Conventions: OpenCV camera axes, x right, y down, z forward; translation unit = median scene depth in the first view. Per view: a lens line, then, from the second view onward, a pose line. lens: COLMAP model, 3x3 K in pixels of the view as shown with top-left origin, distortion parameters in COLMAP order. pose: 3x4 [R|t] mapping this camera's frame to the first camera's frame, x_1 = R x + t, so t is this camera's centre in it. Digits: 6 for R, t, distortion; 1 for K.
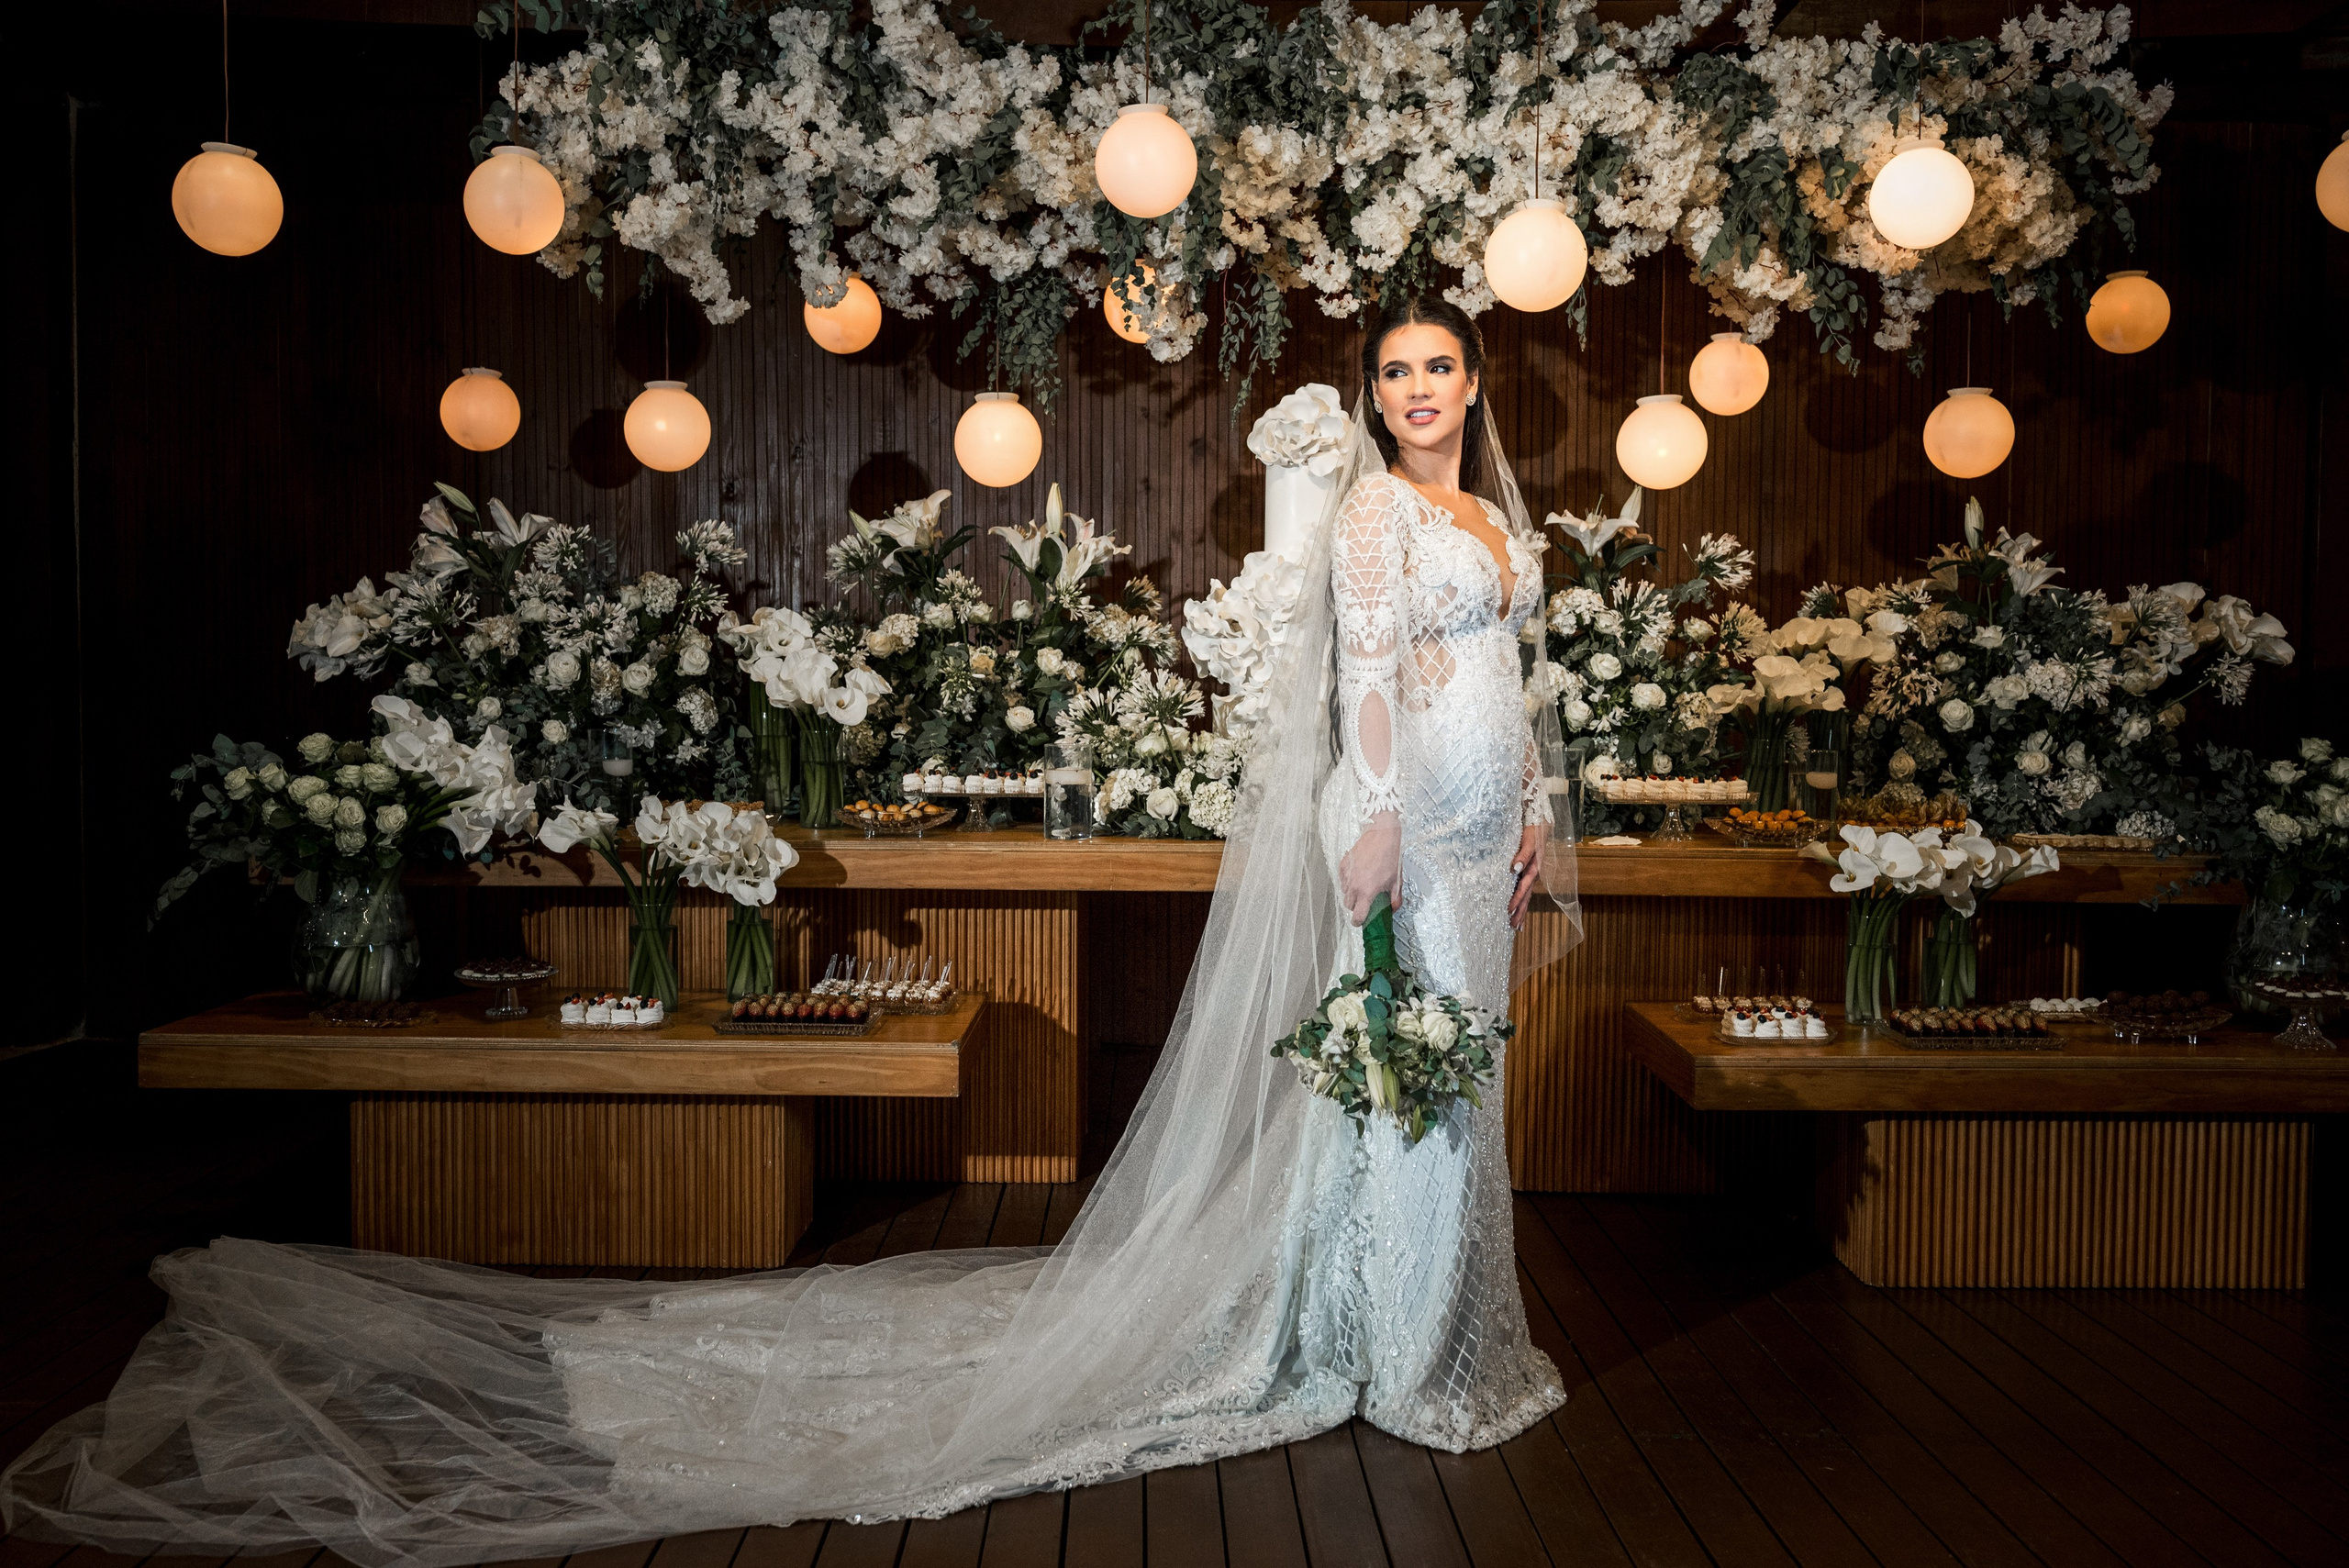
lens RADIAL K [[1886.7, 0, 1169.3], [0, 1886.7, 771.2], [0, 0, 1]] dist [0.000923, -0.003413]
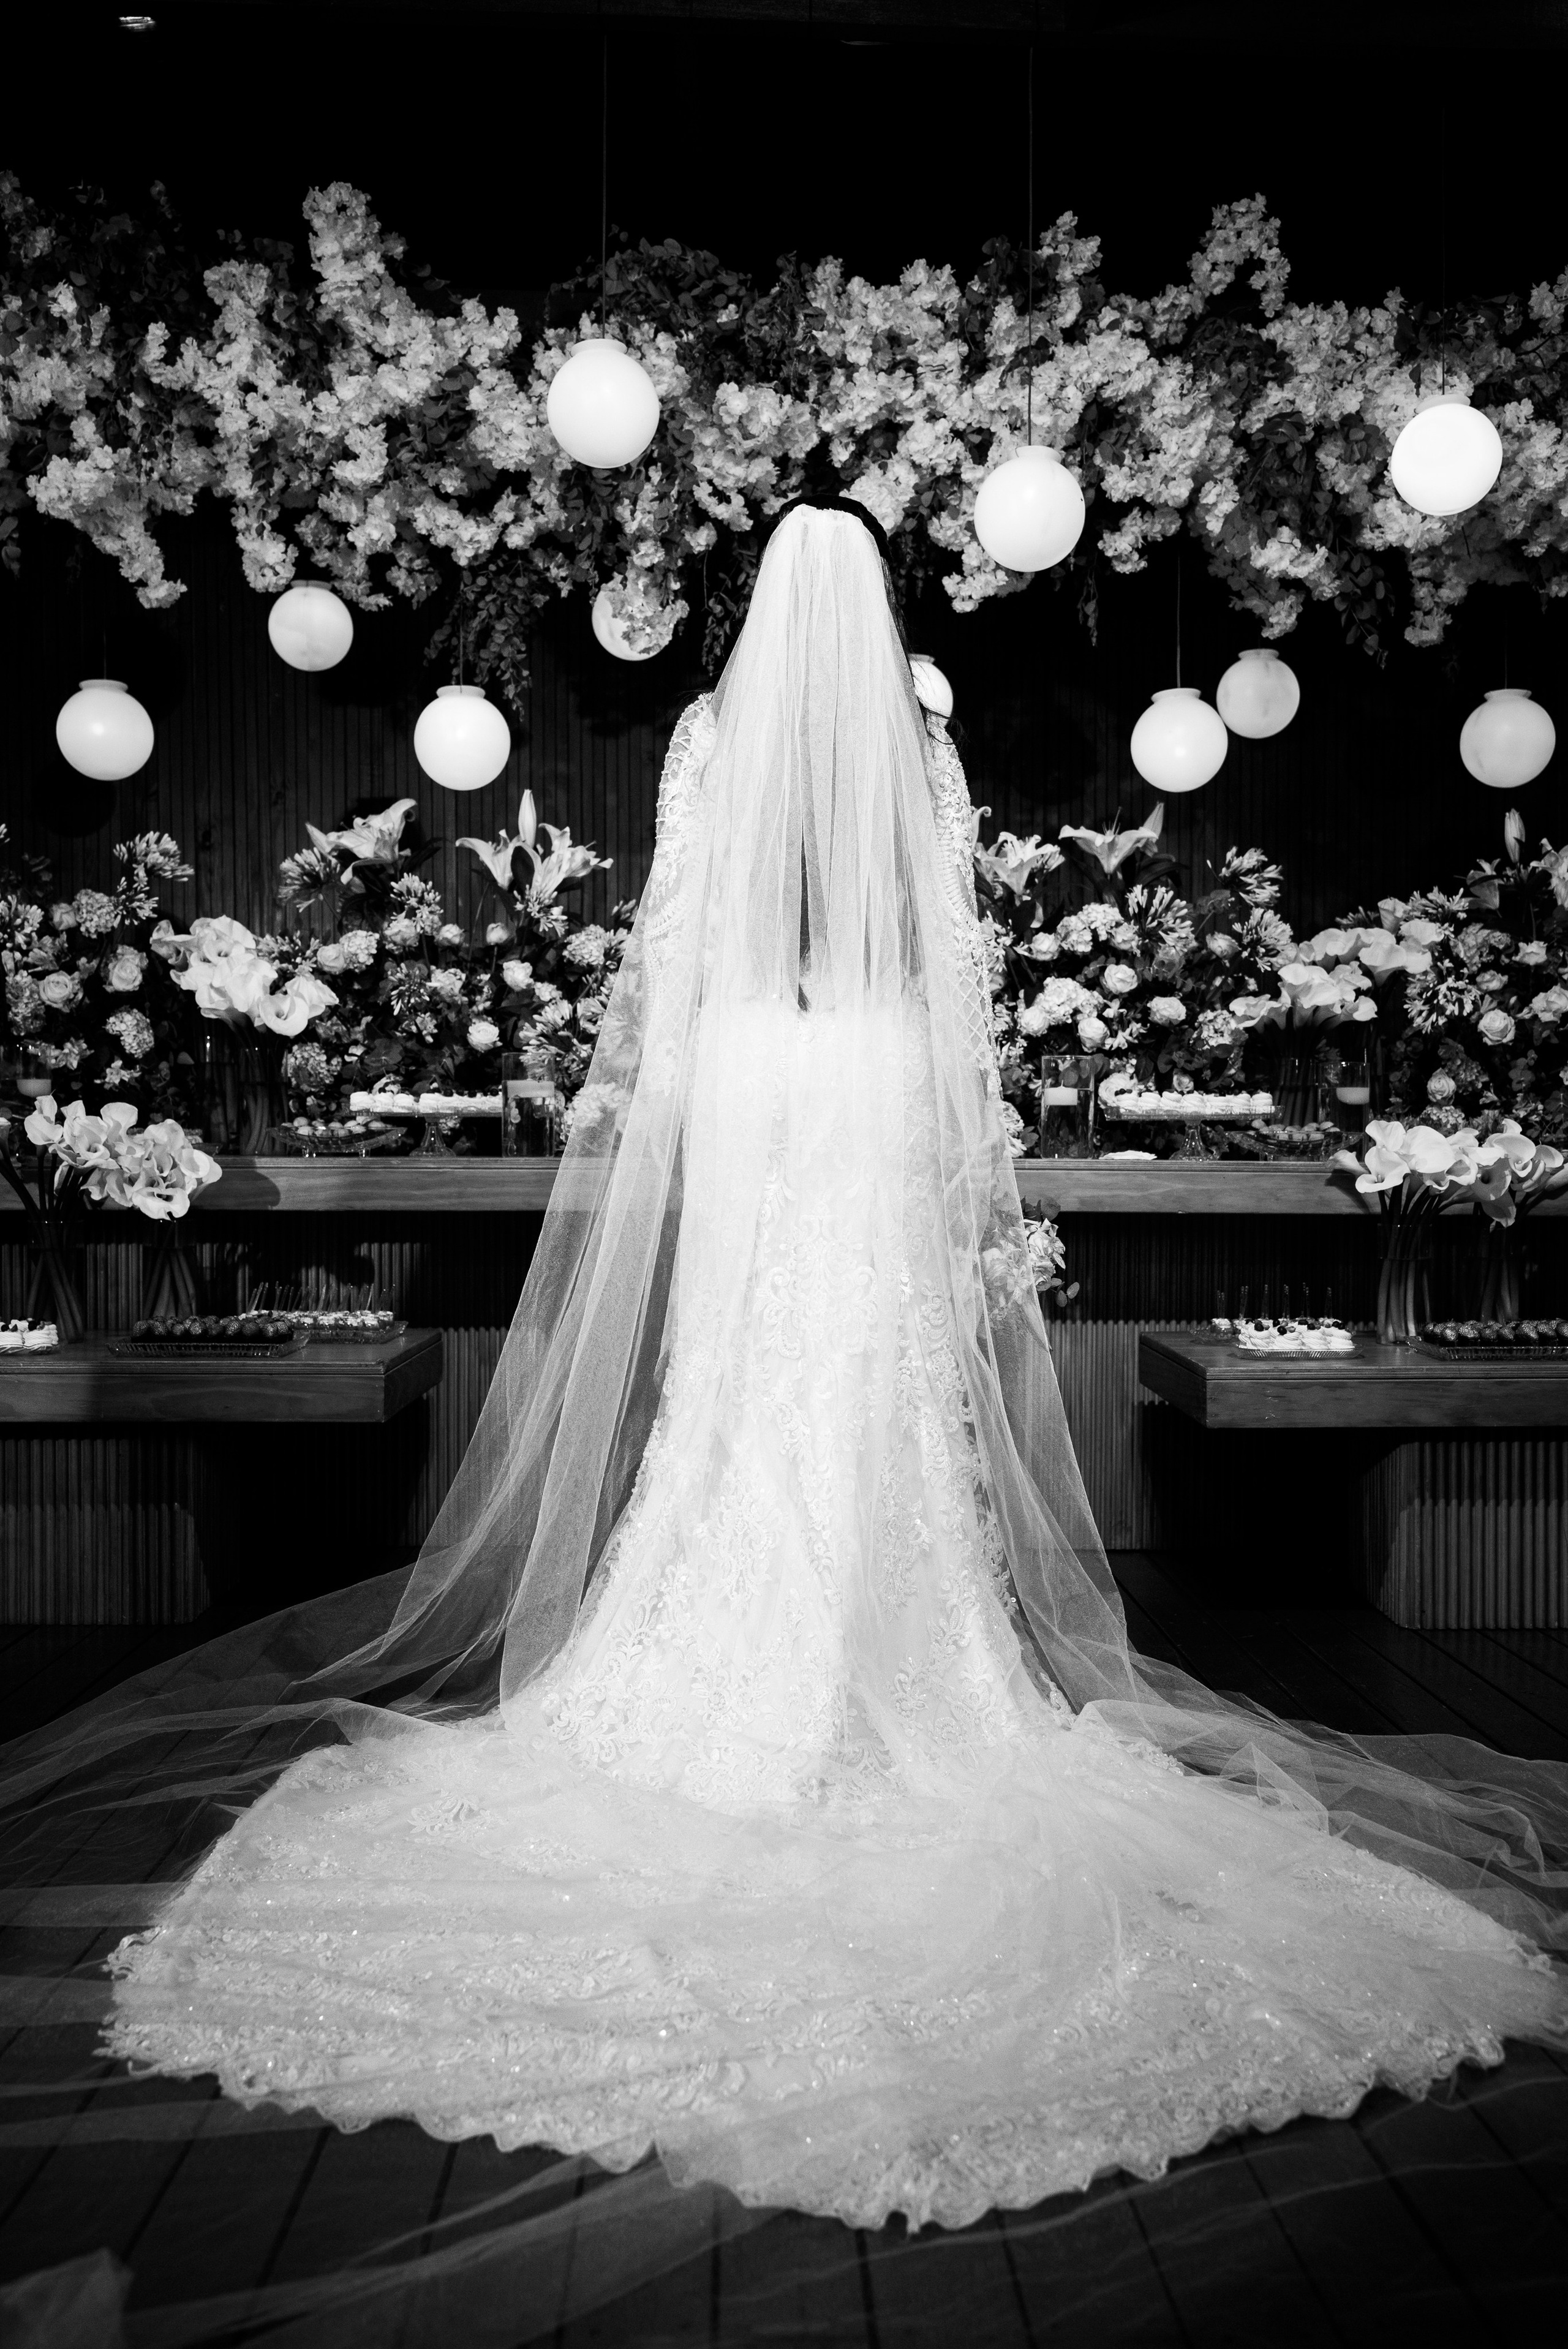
lens RADIAL K [[1886.8, 0, 803.0], [0, 1886.8, 1167.2], [0, 0, 1]] dist [0.000923, -0.003413]
pose [[0.999585, -0.005733, 0.028218, 0.050500], [0.006621, 0.999482, -0.031480, 0.066451], [-0.028023, 0.031654, 0.999106, 0.086770]]
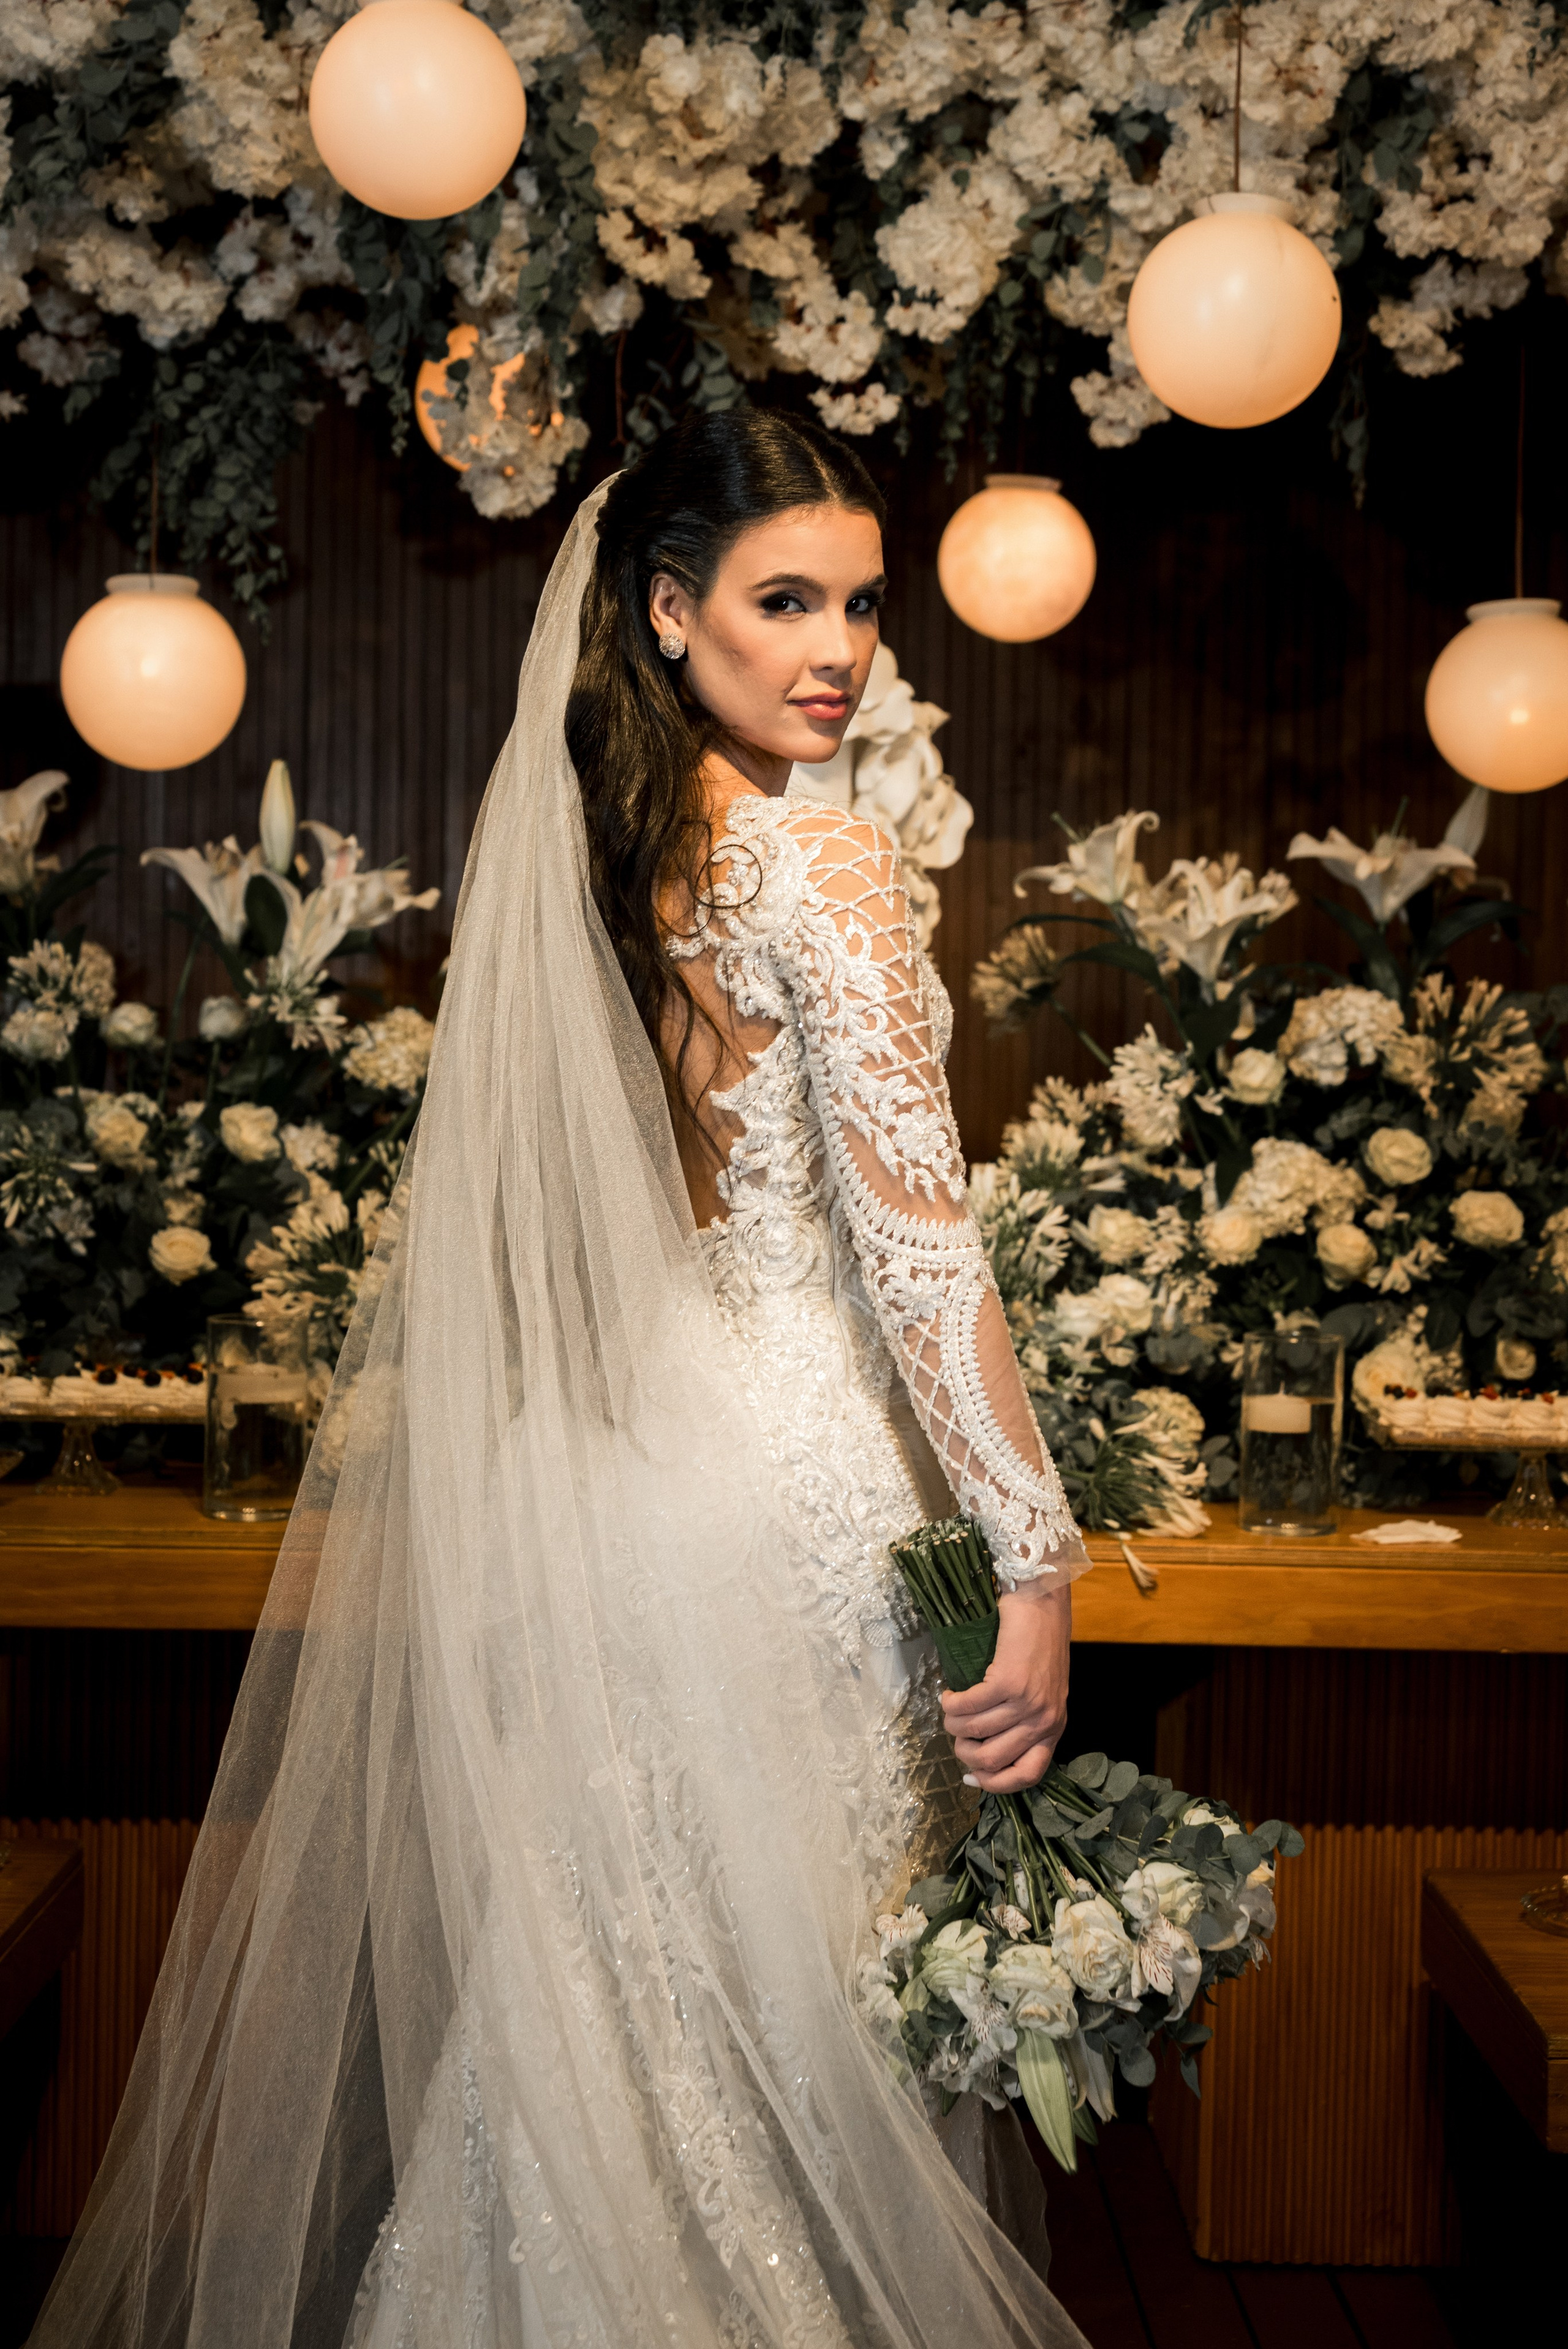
lens RADIAL K [[3412.0, 0, 825.4], [0, 3412.0, 1110.9], [0, 0, 1]] dist [0.002917, -0.023968]
pose [[0.999648, 0.010424, 0.024404, 0.064238], [-0.009514, 0.999267, -0.037085, -0.034161], [-0.024773, 0.036840, 0.999014, 0.132505]]
